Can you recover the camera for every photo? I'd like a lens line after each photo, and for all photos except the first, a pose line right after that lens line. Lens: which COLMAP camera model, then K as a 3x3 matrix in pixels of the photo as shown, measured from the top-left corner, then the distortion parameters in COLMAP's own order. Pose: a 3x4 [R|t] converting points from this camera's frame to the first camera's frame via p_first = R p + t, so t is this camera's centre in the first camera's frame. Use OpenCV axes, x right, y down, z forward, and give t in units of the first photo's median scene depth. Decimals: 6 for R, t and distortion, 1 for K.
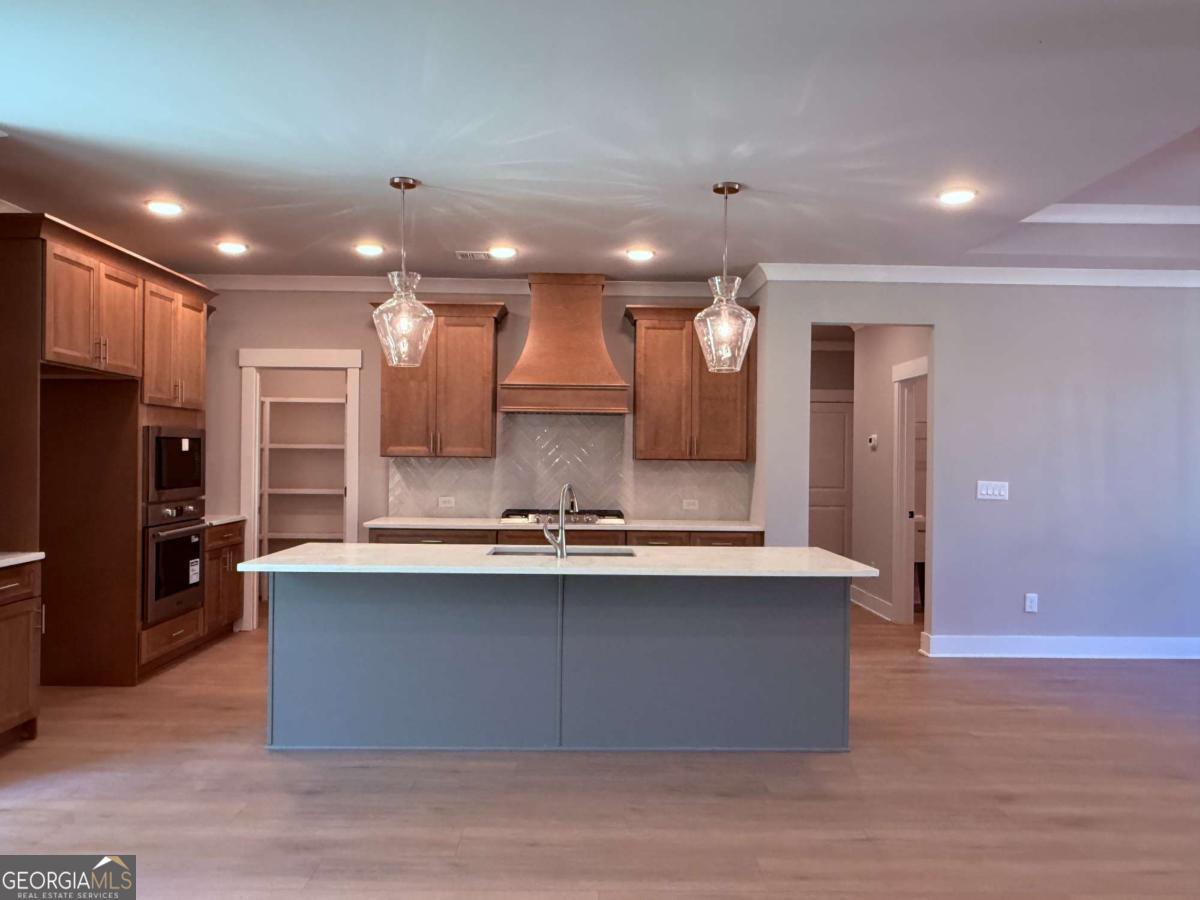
lens RADIAL K [[845.4, 0, 600.0], [0, 845.4, 450.0], [0, 0, 1]] dist [0.000445, -0.000060]
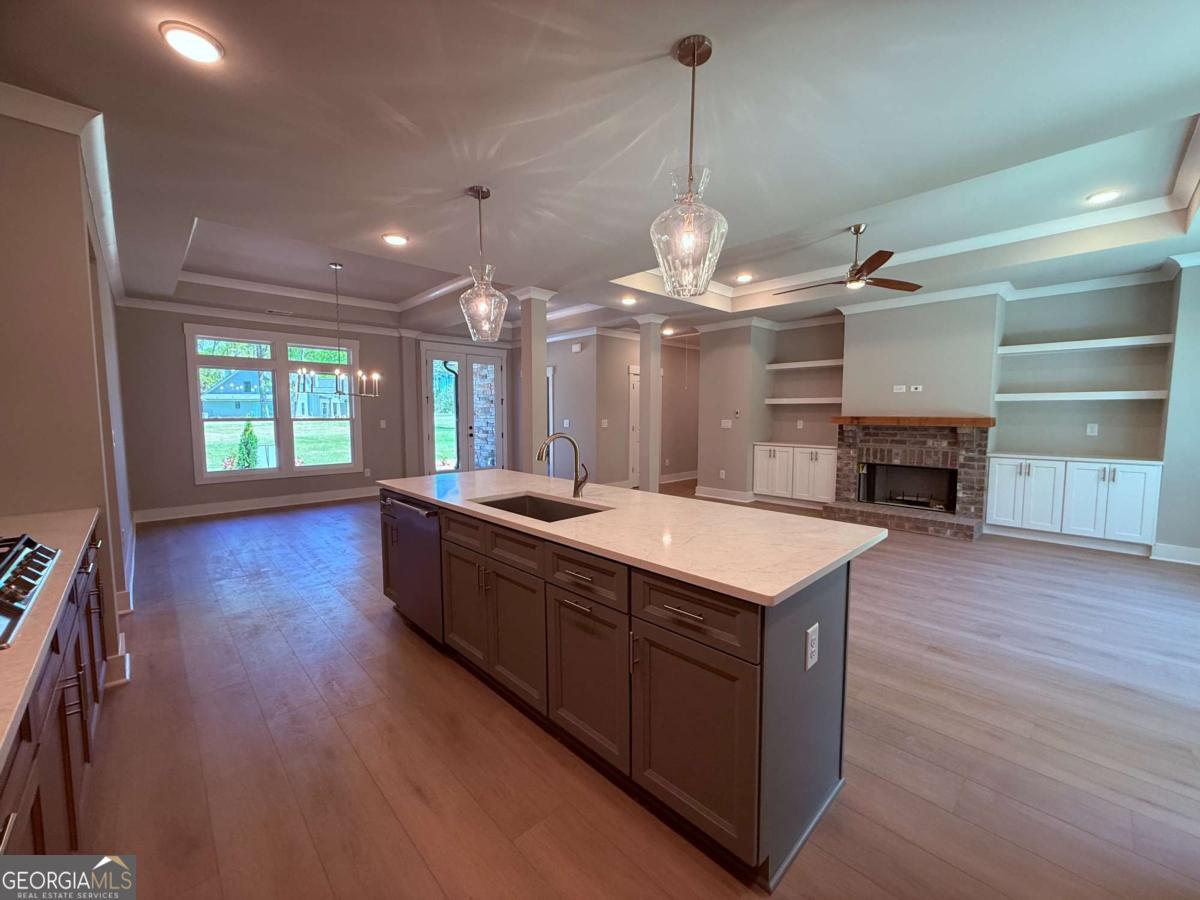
lens RADIAL K [[478.2, 0, 600.0], [0, 478.2, 450.0], [0, 0, 1]] dist [0.000198, 0.000076]
pose [[-0.679453, -0.065103, 0.730825, -0.532554], [-0.006962, 0.996583, 0.082305, 0.013822], [-0.733686, 0.050834, -0.677585, 1.412933]]
